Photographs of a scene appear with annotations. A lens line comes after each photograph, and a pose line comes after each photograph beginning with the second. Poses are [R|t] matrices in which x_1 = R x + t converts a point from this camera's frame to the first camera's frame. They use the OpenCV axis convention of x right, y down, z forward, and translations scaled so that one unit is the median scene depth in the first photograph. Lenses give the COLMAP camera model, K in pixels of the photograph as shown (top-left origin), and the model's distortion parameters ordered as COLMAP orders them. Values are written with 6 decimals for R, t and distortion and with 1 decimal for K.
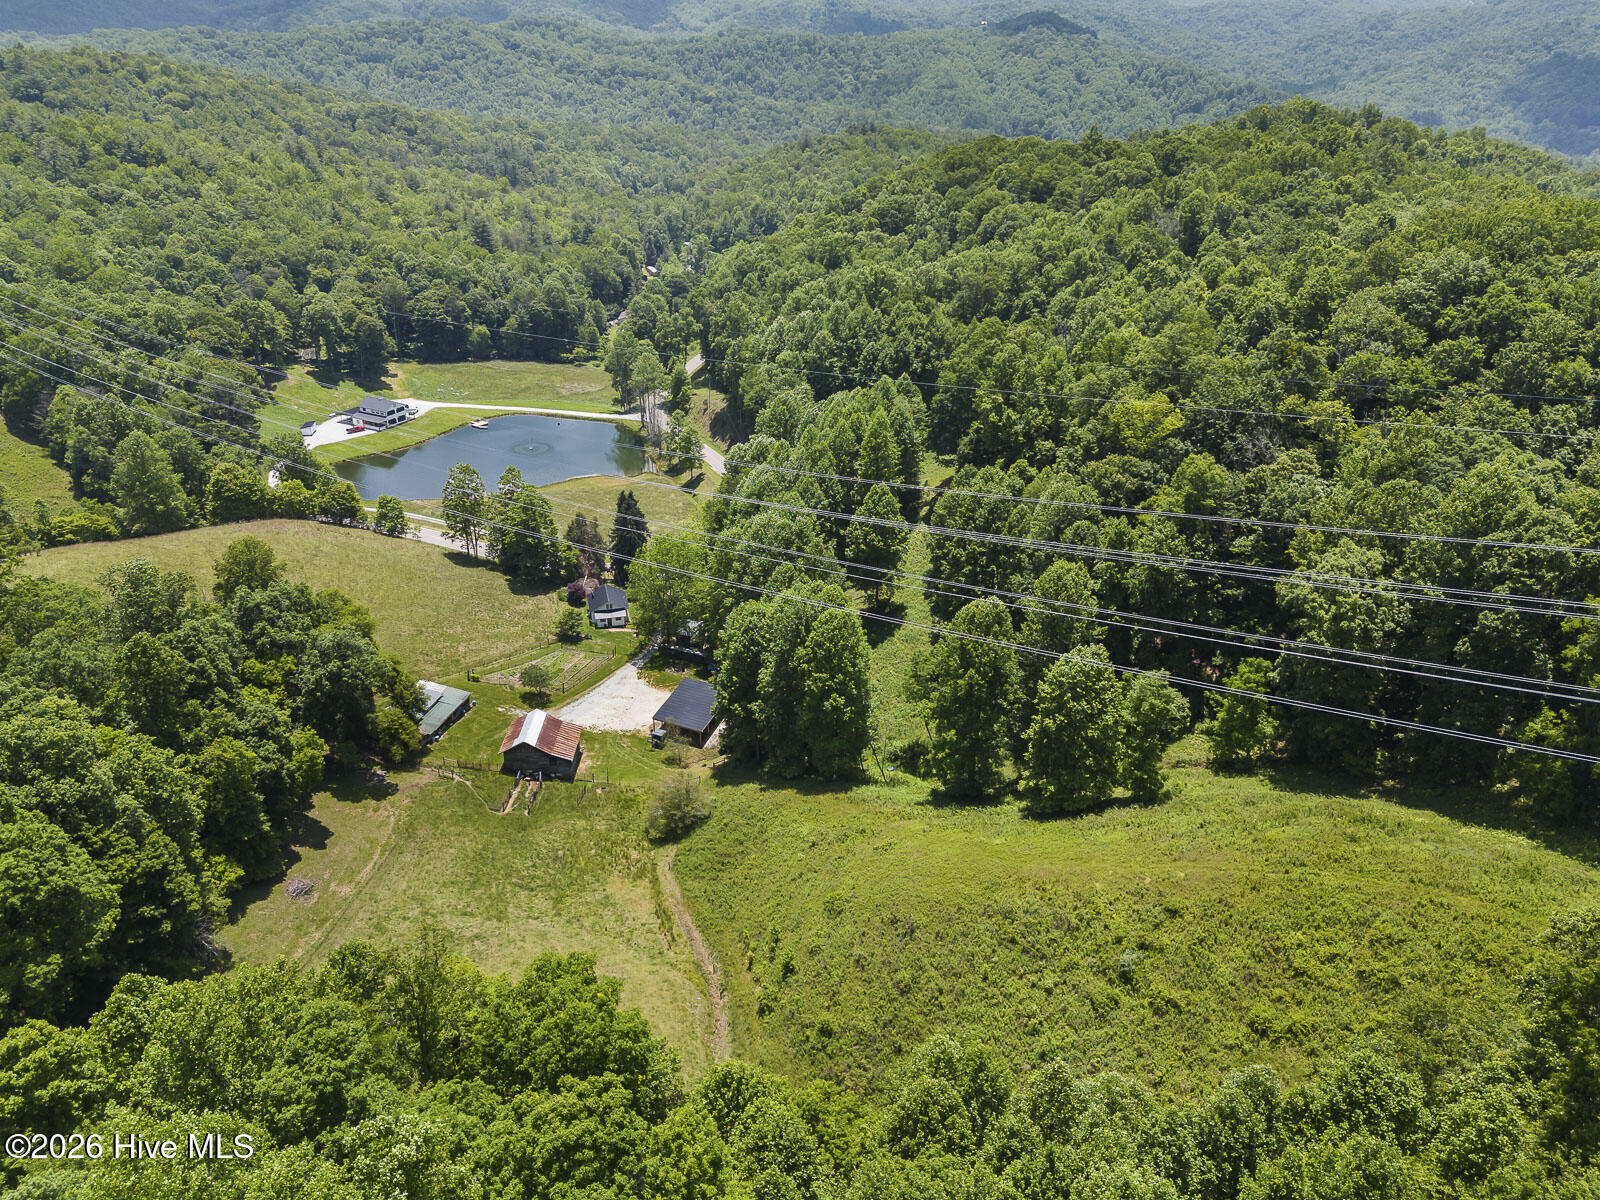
lens RADIAL K [[1249.2, 0, 800.0], [0, 1249.2, 600.0], [0, 0, 1]] dist [0.087722, -0.086489]
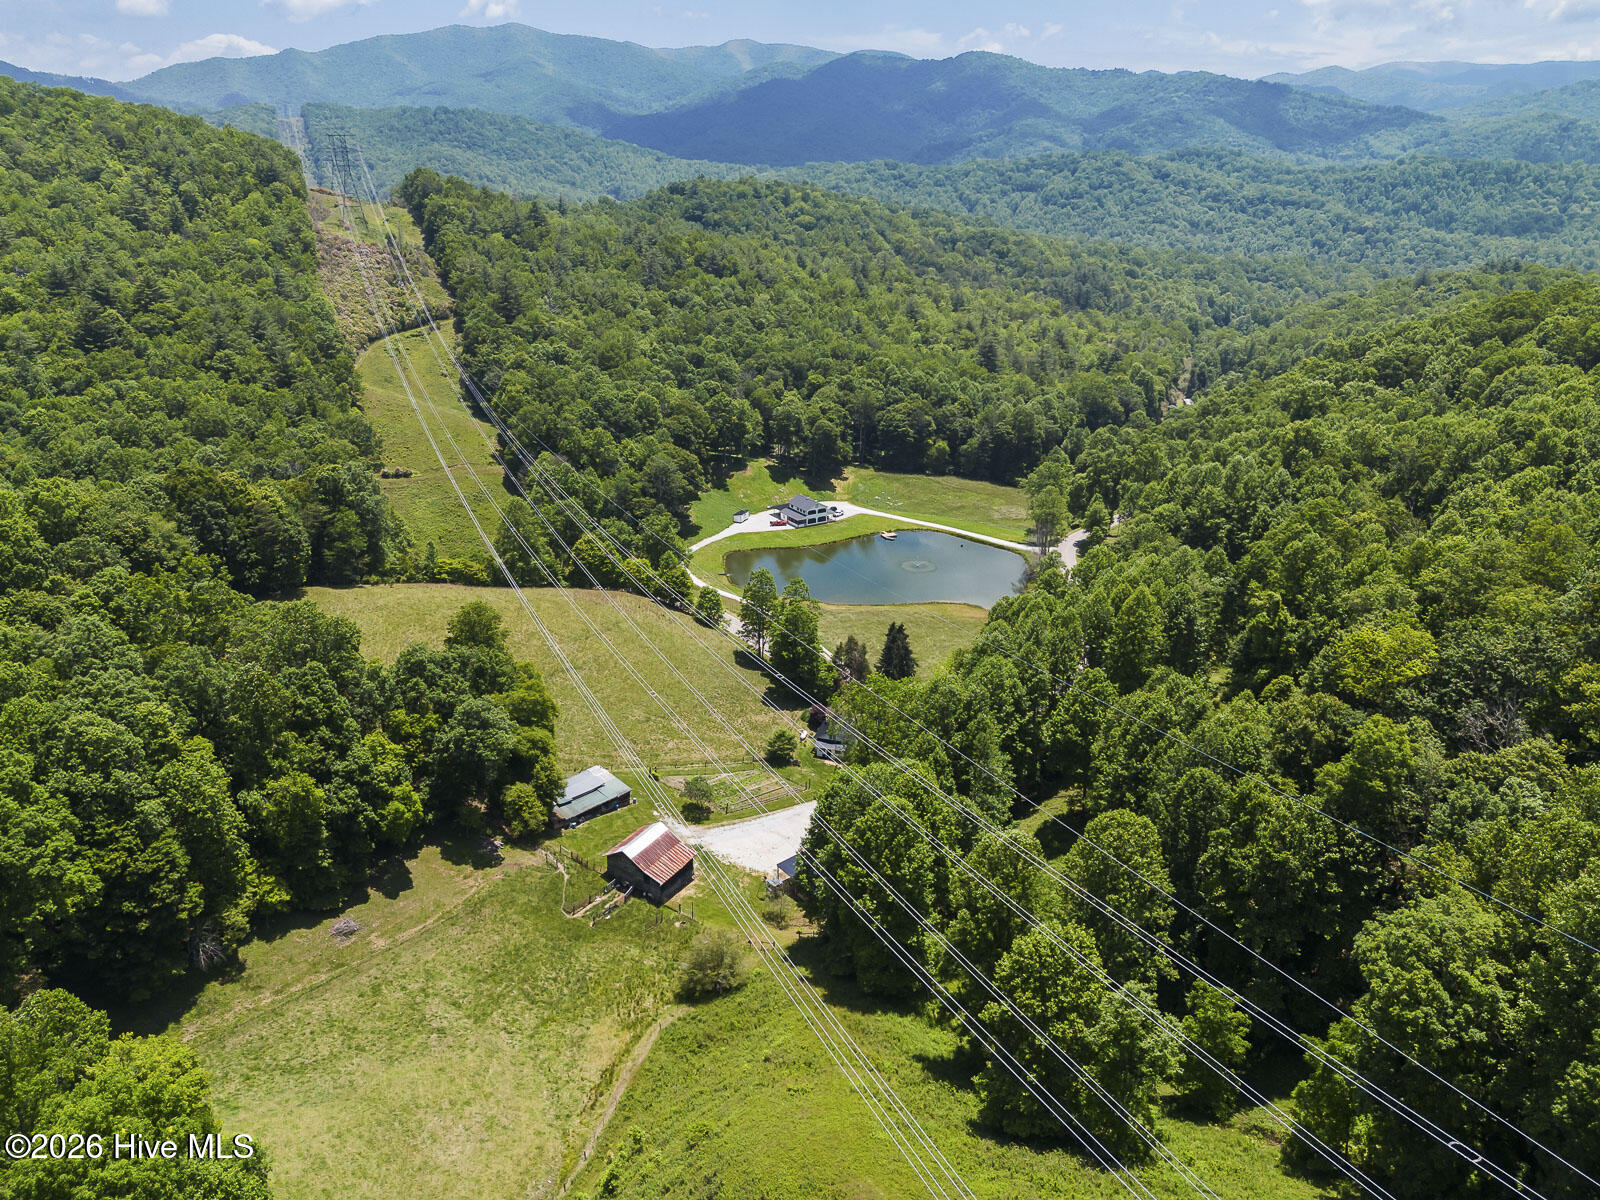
lens RADIAL K [[1249.2, 0, 800.0], [0, 1249.2, 600.0], [0, 0, 1]] dist [0.087722, -0.086489]
pose [[0.855470, 0.174524, -0.487558, 0.177471], [-0.216739, 0.975737, -0.031020, -0.040670], [0.470314, 0.132210, 0.872539, 0.092779]]
